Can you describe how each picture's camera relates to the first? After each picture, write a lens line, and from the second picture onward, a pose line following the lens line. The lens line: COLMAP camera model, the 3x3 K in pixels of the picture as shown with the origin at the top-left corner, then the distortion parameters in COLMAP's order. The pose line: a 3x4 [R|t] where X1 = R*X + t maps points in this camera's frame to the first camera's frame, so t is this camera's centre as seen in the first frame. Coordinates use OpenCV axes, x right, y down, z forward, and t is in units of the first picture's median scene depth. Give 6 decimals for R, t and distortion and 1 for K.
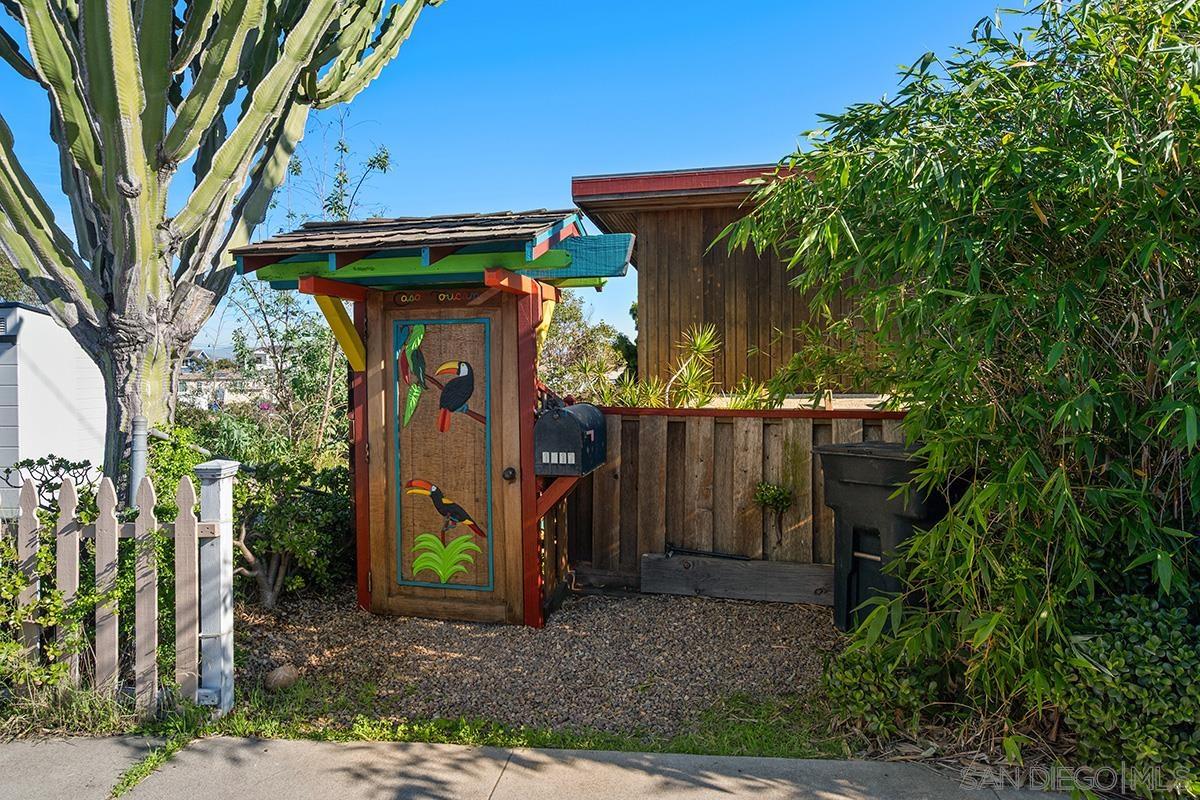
lens RADIAL K [[761.5, 0, 602.9], [0, 761.5, 370.4], [0, 0, 1]] dist [0.001871, -0.000896]
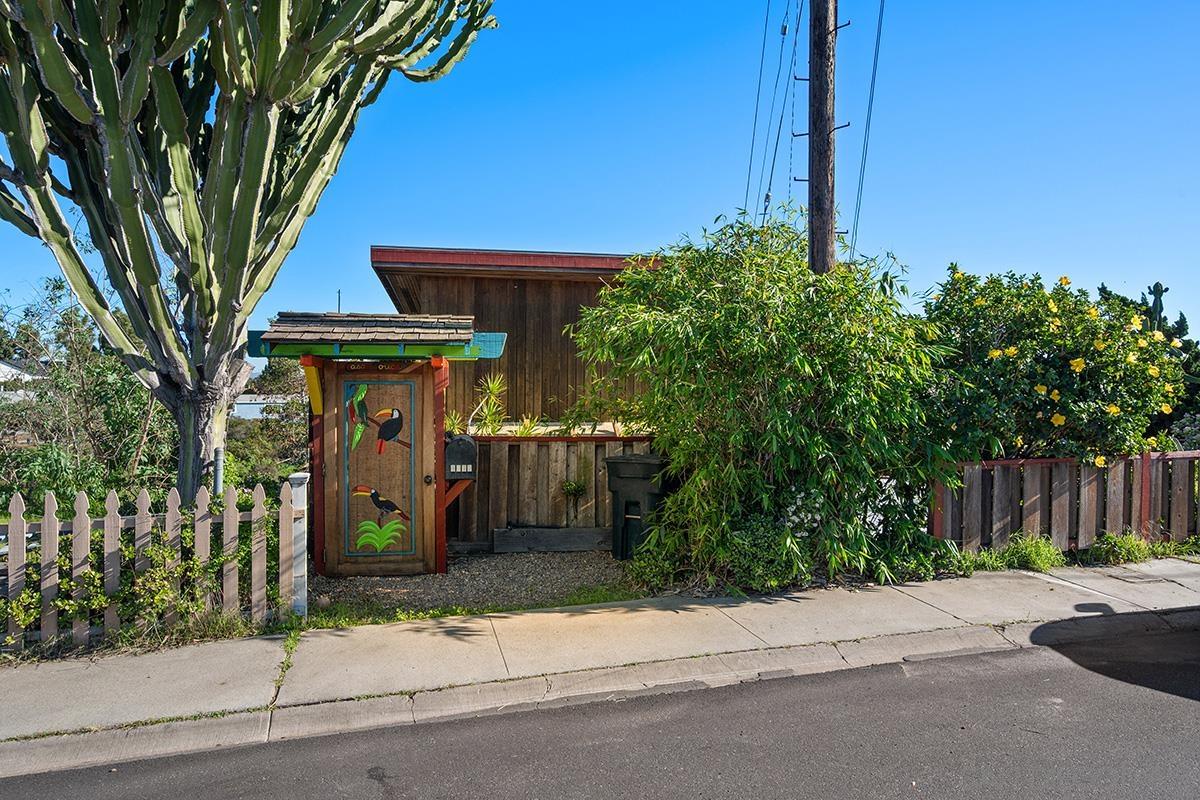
lens RADIAL K [[725.9, 0, 599.9], [0, 725.9, 401.3], [0, 0, 1]] dist [0.002482, 0.000798]
pose [[0.922140, 0.006139, 0.386806, -0.380928], [-0.009951, 0.999920, 0.007852, -0.043640], [-0.386727, -0.011090, 0.922128, -0.544154]]
